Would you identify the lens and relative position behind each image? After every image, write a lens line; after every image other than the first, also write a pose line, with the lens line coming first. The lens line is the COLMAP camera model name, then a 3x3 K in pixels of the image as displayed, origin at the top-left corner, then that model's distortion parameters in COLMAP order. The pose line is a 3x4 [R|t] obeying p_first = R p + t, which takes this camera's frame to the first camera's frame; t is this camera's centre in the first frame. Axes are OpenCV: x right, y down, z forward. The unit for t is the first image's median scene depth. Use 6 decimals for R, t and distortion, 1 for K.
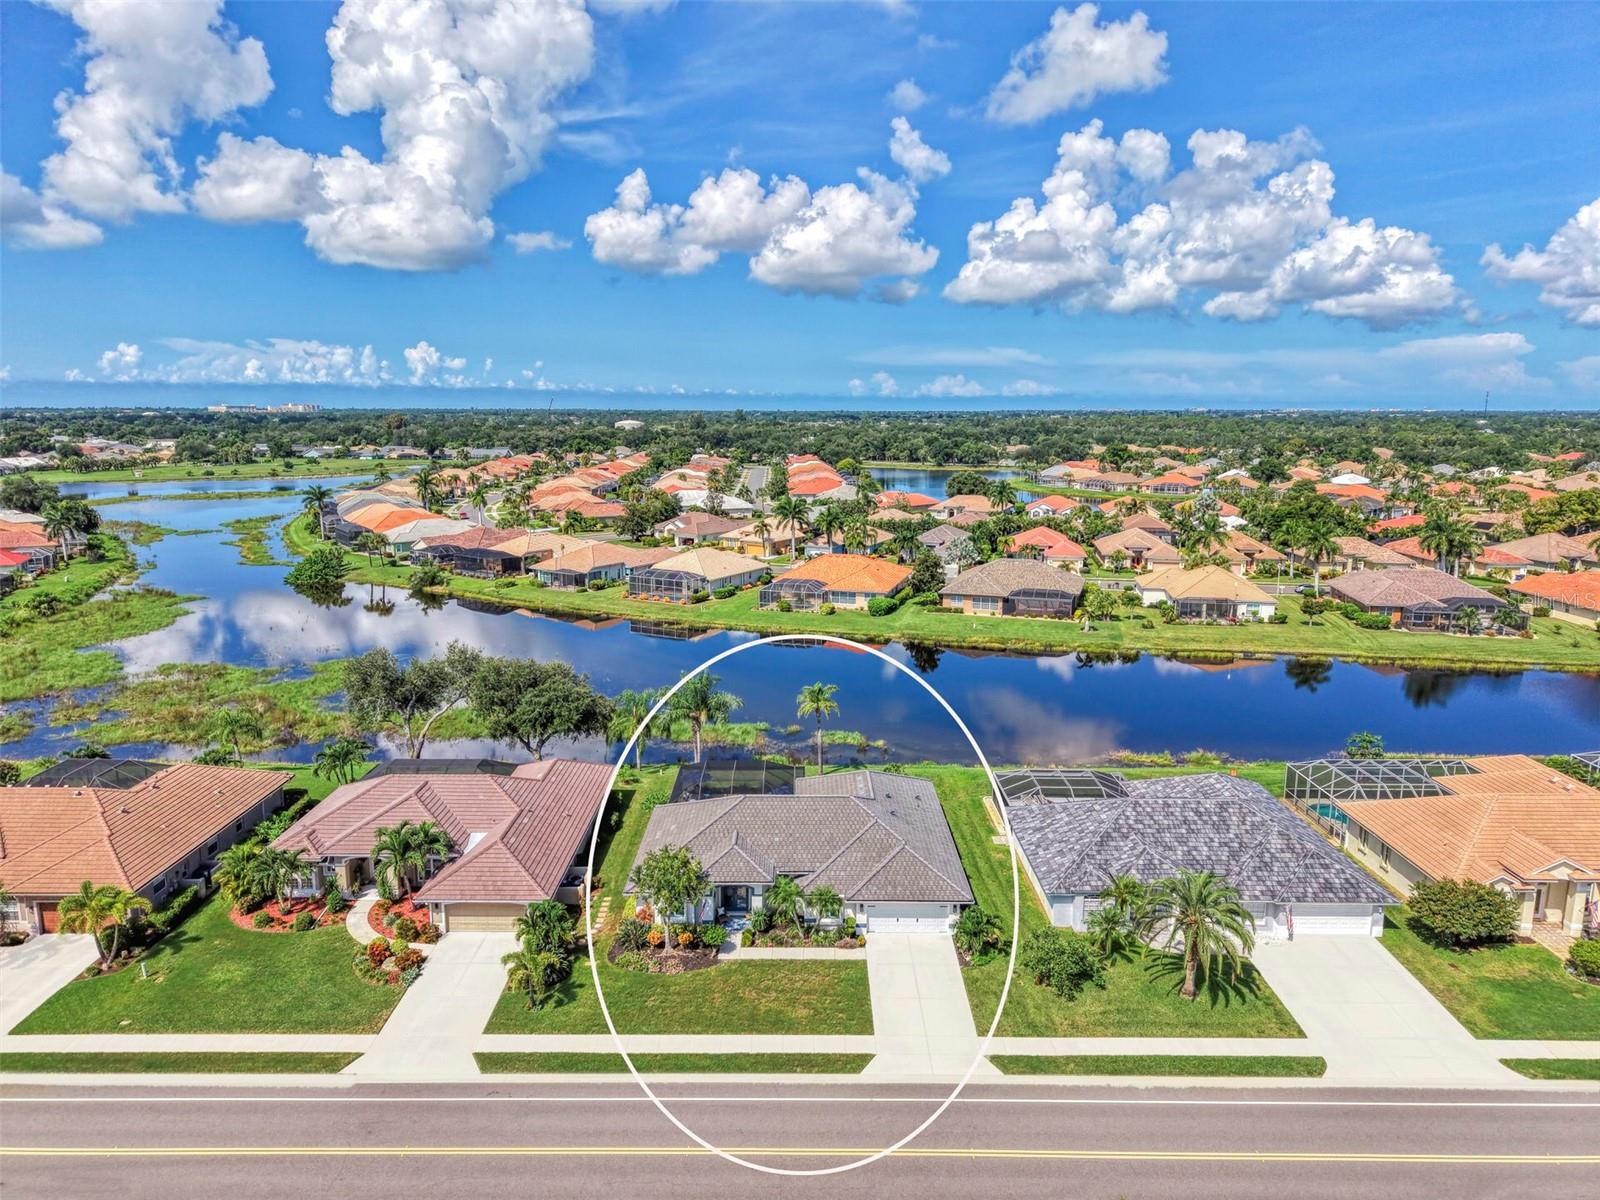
lens RADIAL K [[1074.7, 0, 800.0], [0, 1074.7, 600.0], [0, 0, 1]] dist [0.013878, -0.005213]
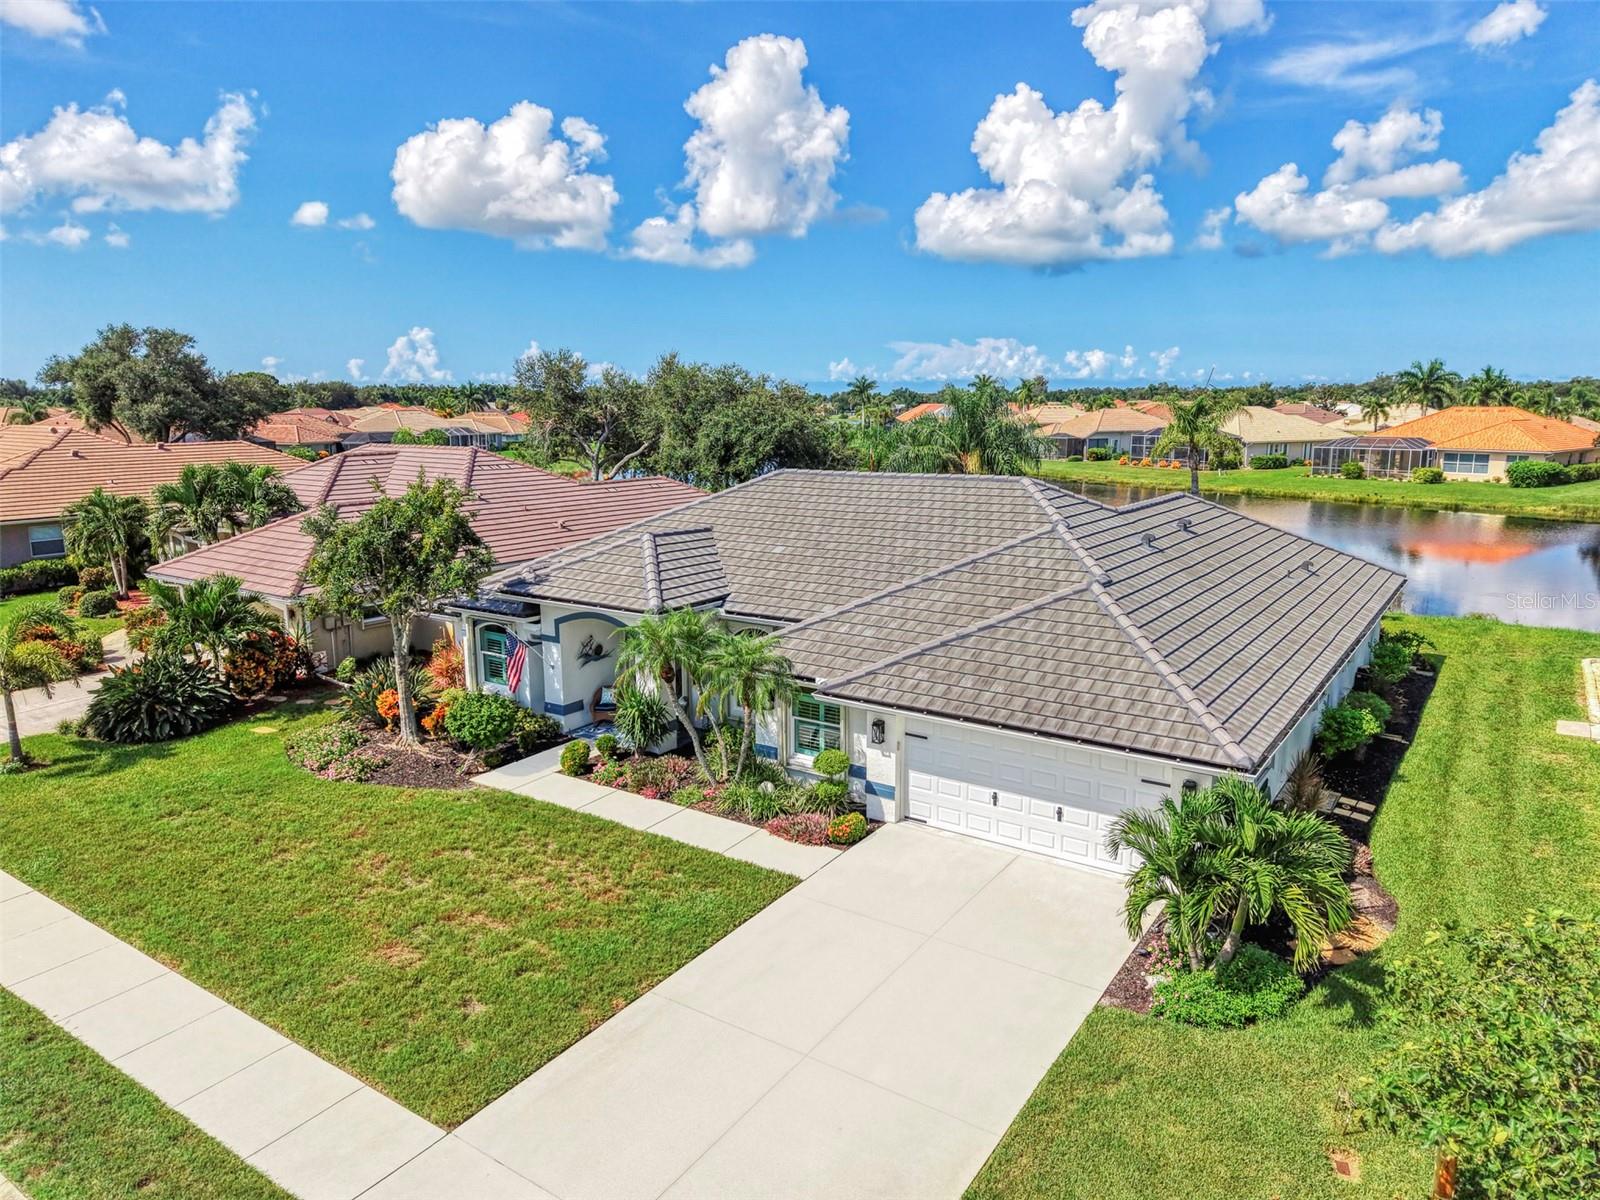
lens RADIAL K [[1074.7, 0, 800.0], [0, 1074.7, 600.0], [0, 0, 1]] dist [0.013878, -0.005213]
pose [[0.823830, 0.095888, -0.558667, 0.206622], [-0.094617, 0.995023, 0.031257, 0.240446], [0.558884, 0.027109, 0.828803, 0.727606]]
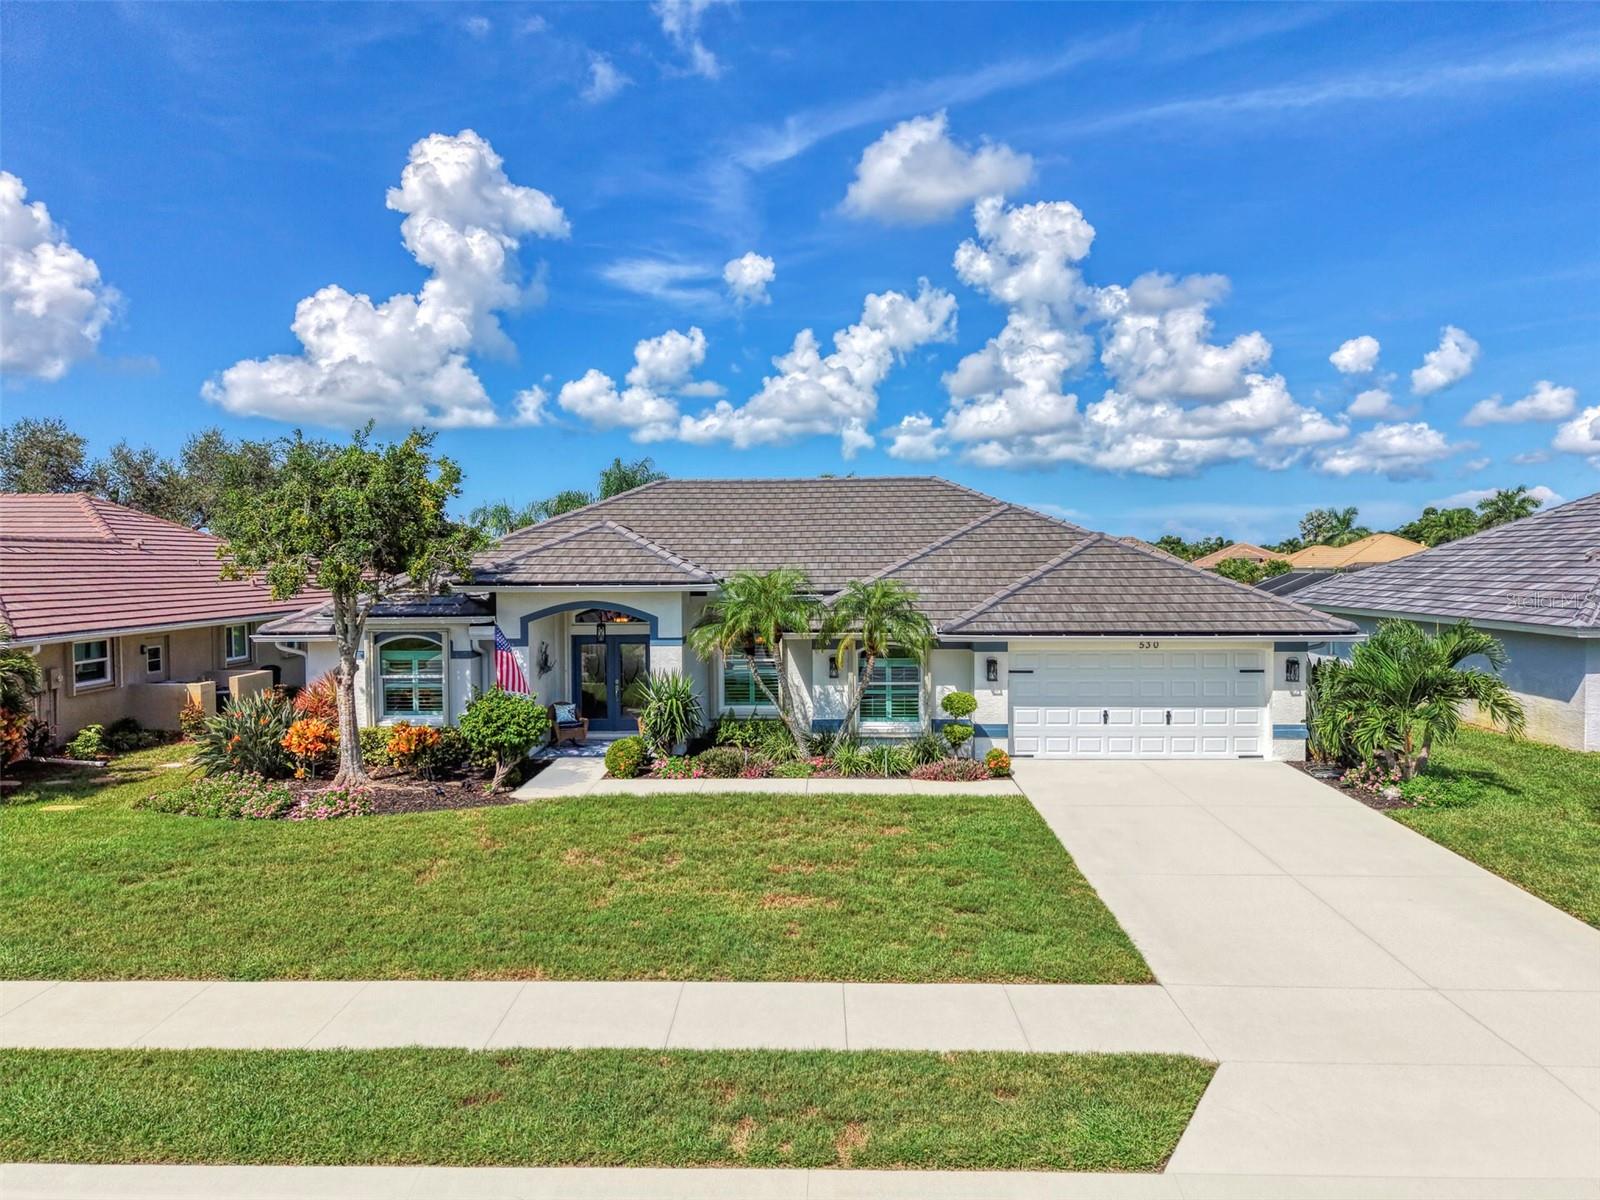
lens RADIAL K [[1074.7, 0, 800.0], [0, 1074.7, 600.0], [0, 0, 1]] dist [0.013878, -0.005213]
pose [[0.999611, -0.011015, -0.025619, 0.008694], [0.007159, 0.989257, -0.146014, 0.310797], [0.026952, 0.145773, 0.988951, 0.682031]]
